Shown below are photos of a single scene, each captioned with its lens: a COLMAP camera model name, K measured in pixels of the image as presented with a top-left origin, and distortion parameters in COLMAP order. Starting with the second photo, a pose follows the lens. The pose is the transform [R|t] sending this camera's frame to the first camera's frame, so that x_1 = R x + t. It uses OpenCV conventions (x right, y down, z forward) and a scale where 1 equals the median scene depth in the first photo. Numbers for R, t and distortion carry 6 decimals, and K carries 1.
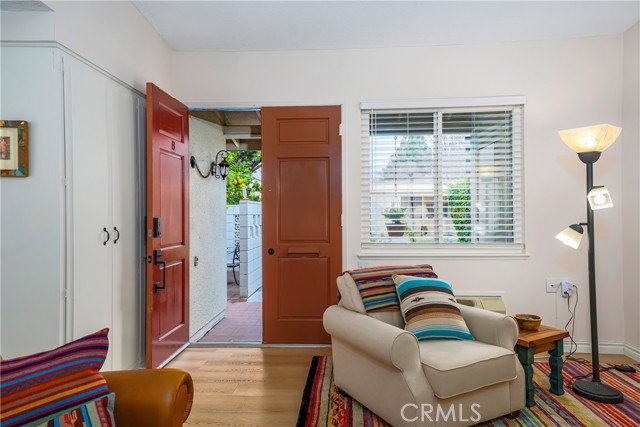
lens RADIAL K [[420.7, 0, 320.0], [0, 420.7, 213.5], [0, 0, 1]] dist [0.054258, -0.000335]
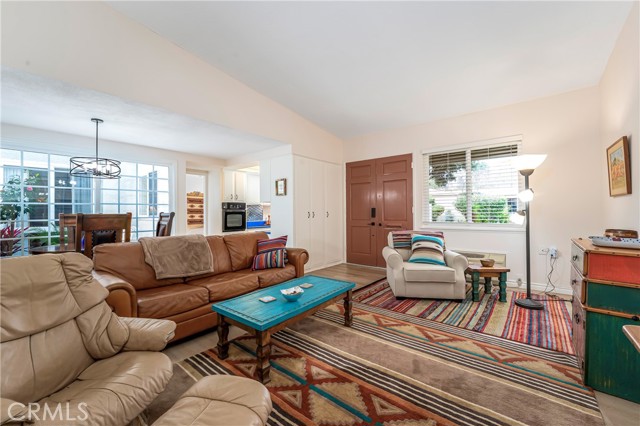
lens RADIAL K [[258.7, 0, 320.0], [0, 258.7, 213.0], [0, 0, 1]] dist [-0.011324, 0.000939]
pose [[0.805585, 0.006370, -0.592446, 0.574658], [0.000821, 0.999929, 0.011867, 0.021644], [0.592479, -0.010046, 0.805523, -0.356823]]
